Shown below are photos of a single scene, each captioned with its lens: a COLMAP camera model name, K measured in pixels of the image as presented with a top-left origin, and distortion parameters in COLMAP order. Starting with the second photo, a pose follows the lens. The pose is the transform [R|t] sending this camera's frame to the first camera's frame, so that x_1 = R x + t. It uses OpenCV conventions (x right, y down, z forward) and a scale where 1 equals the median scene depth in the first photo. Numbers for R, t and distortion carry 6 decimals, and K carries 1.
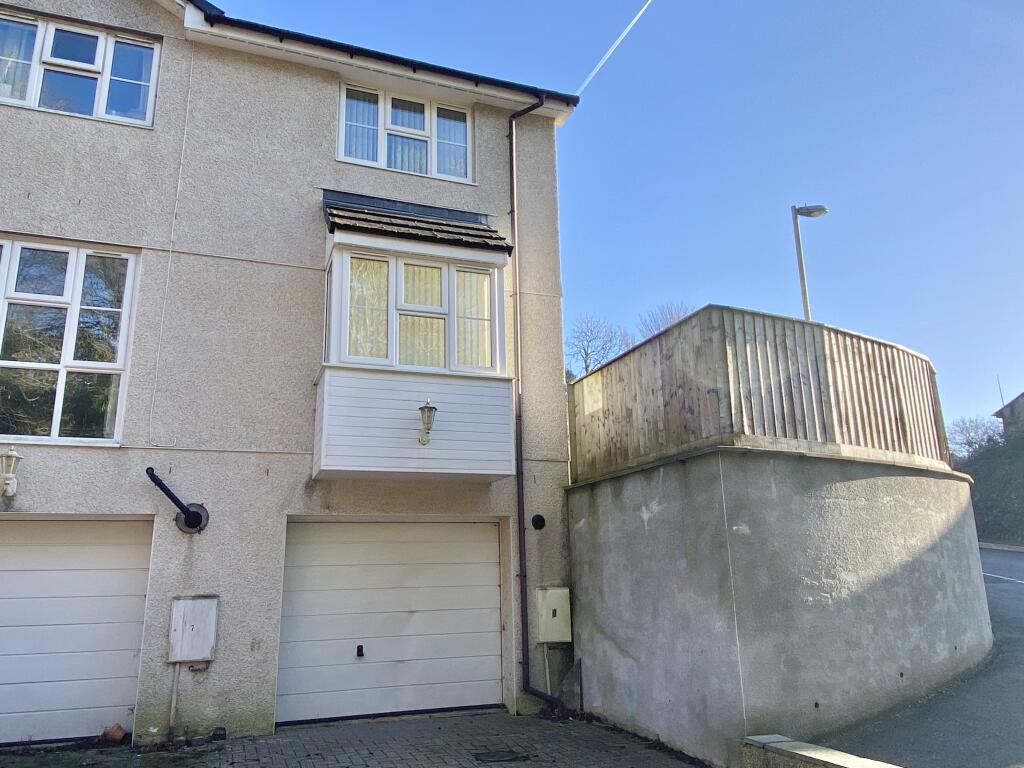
lens RADIAL K [[744.0, 0, 509.8], [0, 744.0, 374.6], [0, 0, 1]] dist [0.104162, -0.137567]
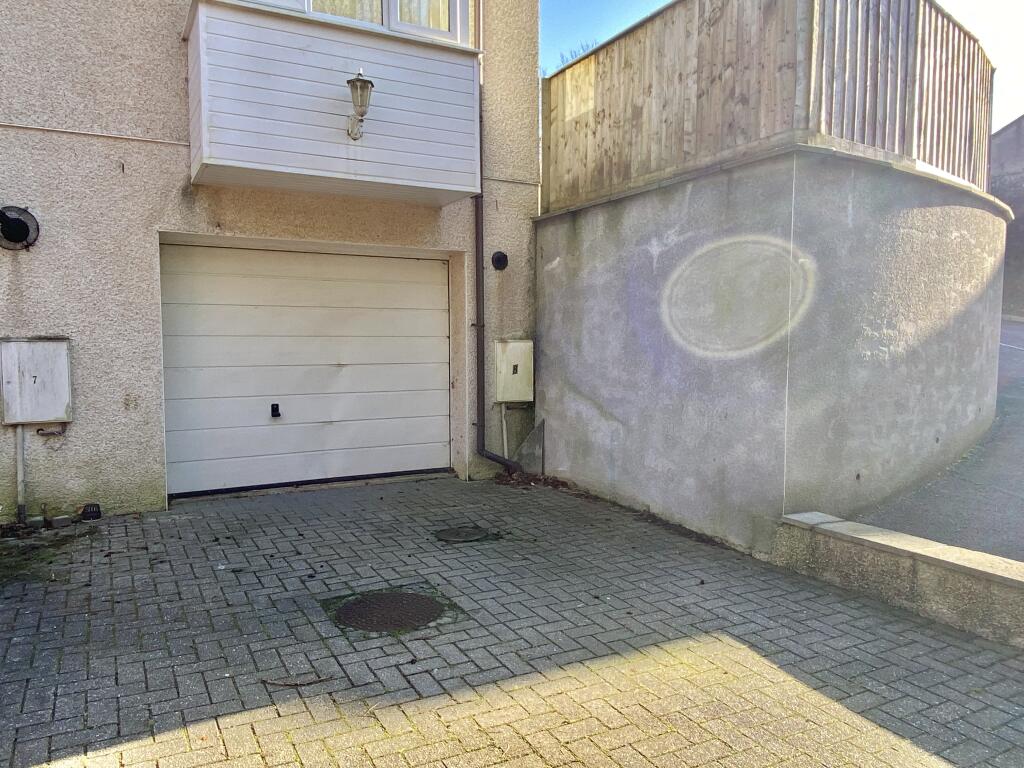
lens RADIAL K [[744.0, 0, 509.8], [0, 744.0, 374.6], [0, 0, 1]] dist [0.104162, -0.137567]
pose [[0.990535, 0.010812, 0.136832, -0.068185], [-0.052571, 0.950760, 0.305437, 0.083084], [-0.126792, -0.309739, 0.942330, 0.257075]]
